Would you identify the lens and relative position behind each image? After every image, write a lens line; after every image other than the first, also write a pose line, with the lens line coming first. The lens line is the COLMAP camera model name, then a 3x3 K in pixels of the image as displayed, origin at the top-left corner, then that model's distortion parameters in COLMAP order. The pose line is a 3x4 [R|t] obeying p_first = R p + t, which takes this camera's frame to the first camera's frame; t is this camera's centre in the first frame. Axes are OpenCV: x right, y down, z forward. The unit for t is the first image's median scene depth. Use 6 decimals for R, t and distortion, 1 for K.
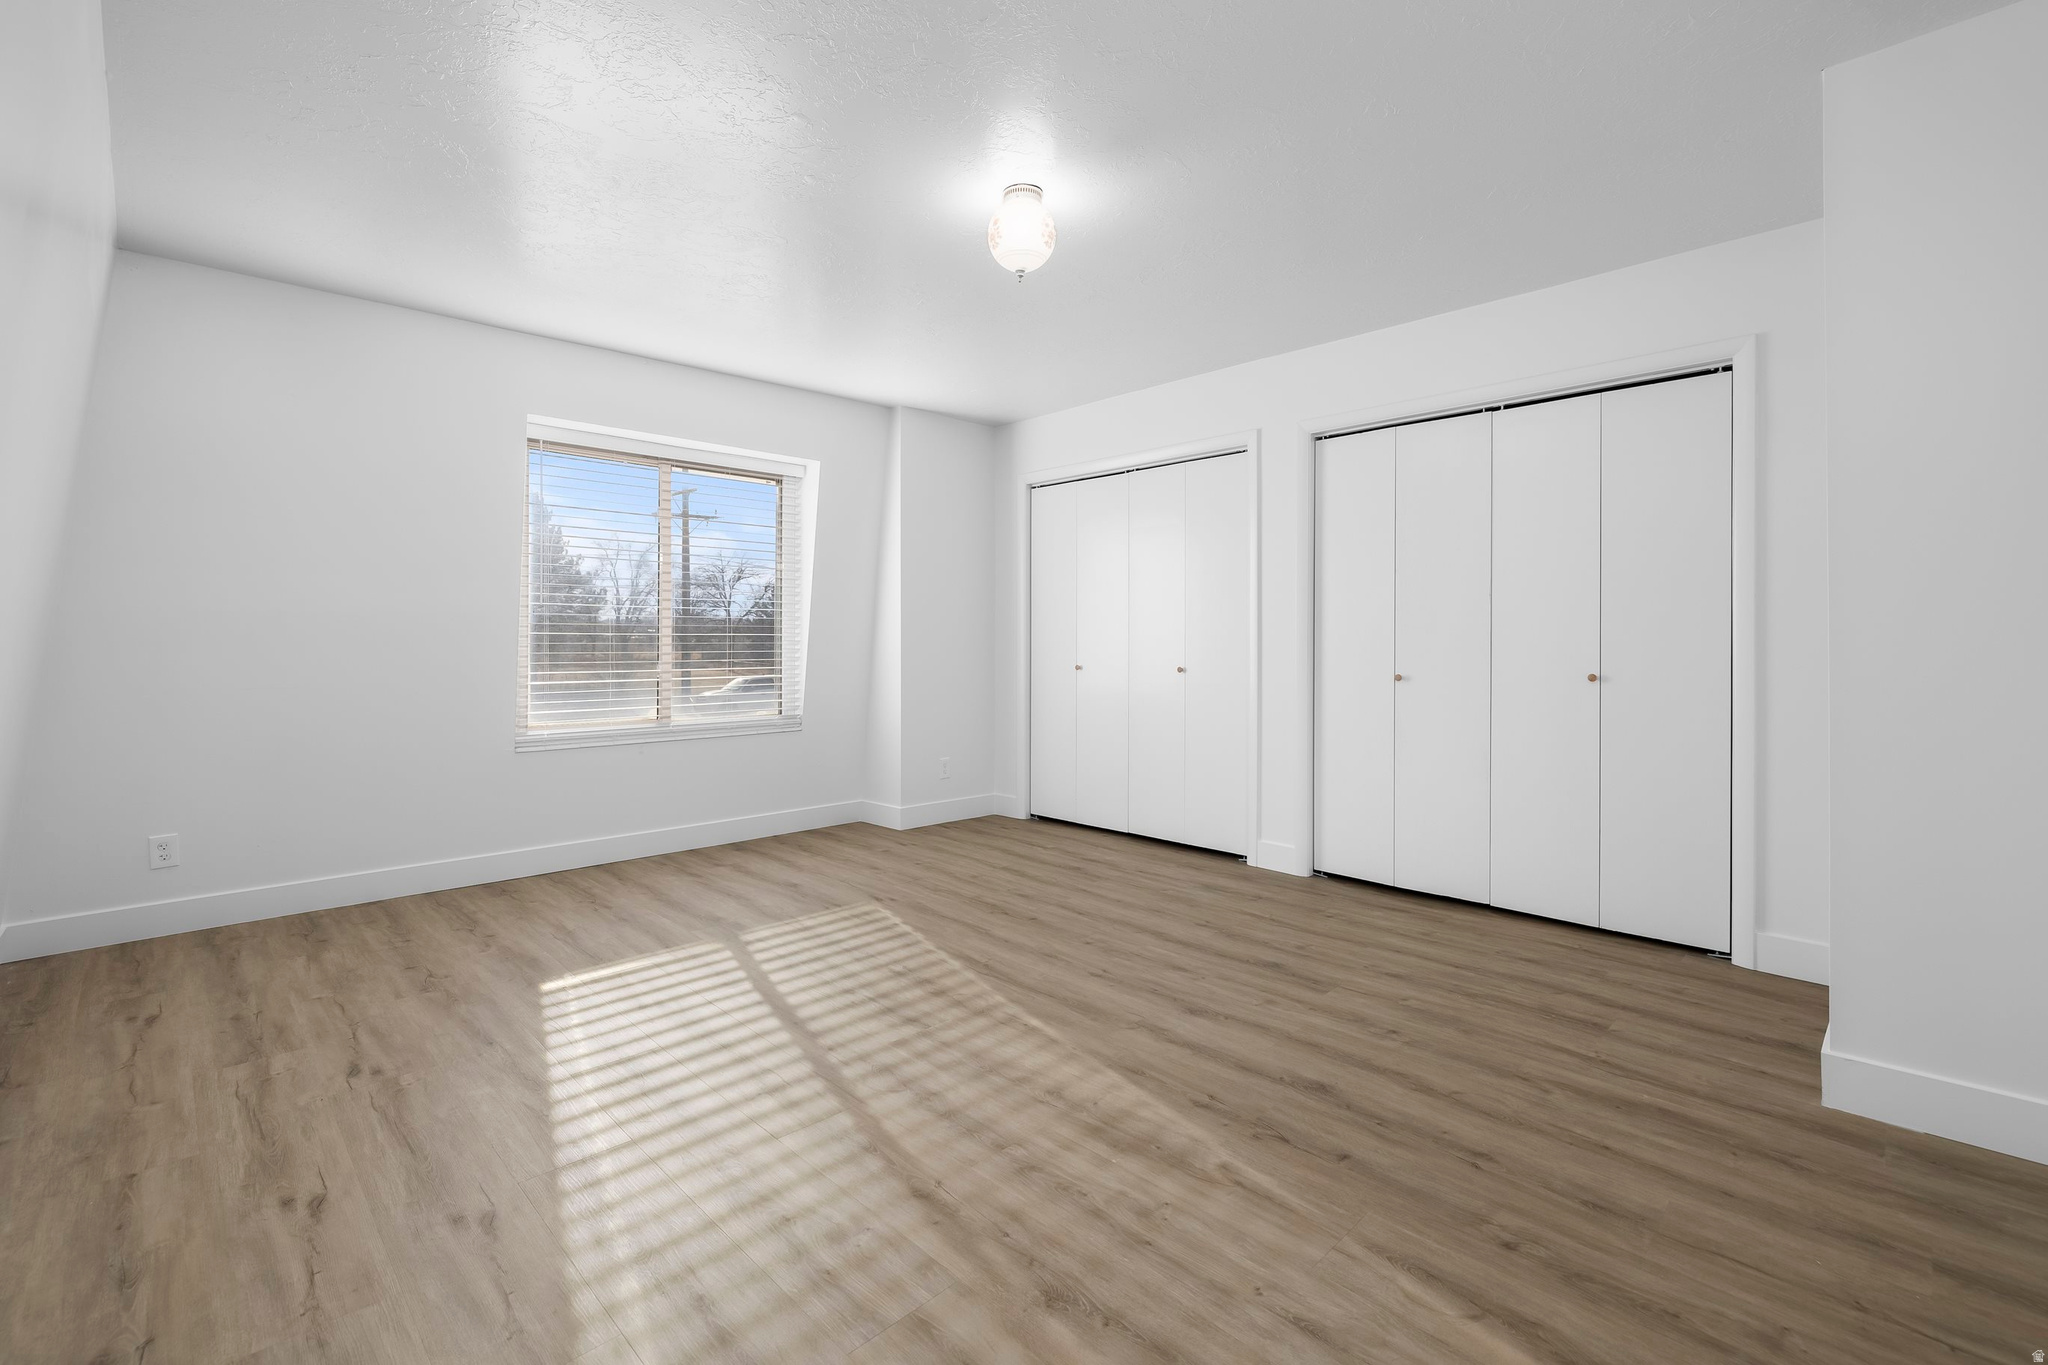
lens RADIAL K [[908.9, 0, 1023.0], [0, 908.9, 637.3], [0, 0, 1]] dist [0.000817, 0.000047]
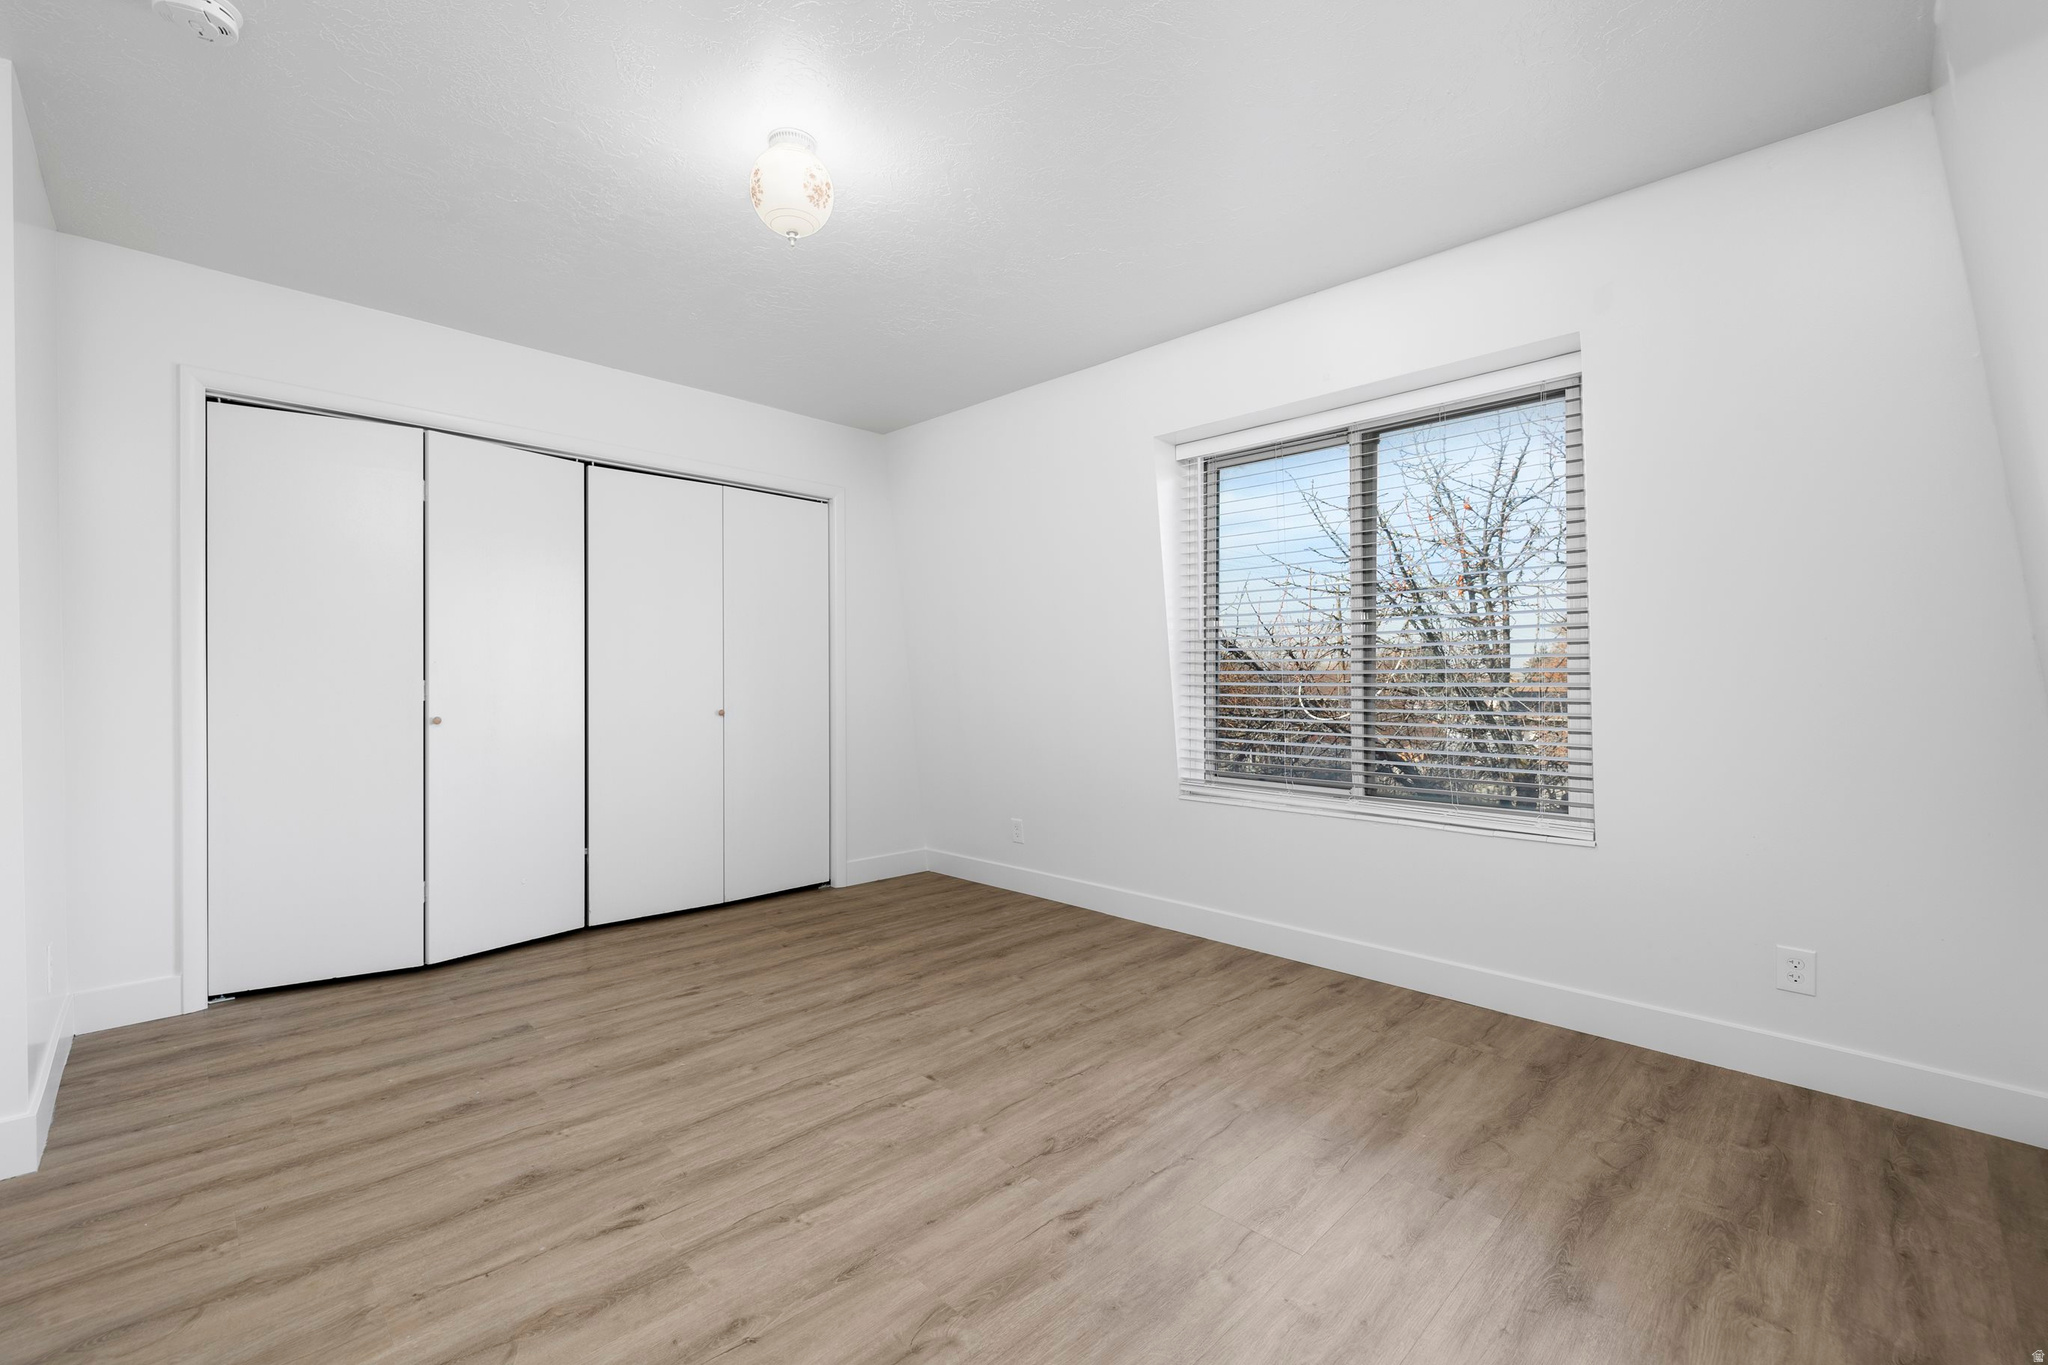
lens RADIAL K [[859.9, 0, 1013.4], [0, 859.9, 681.3], [0, 0, 1]] dist [-0.000451, -0.000085]
pose [[-0.002825, -0.007381, 0.999969, -0.520340], [-0.003947, 0.999965, 0.007370, -0.004224], [-0.999988, -0.003926, -0.002854, 0.518834]]
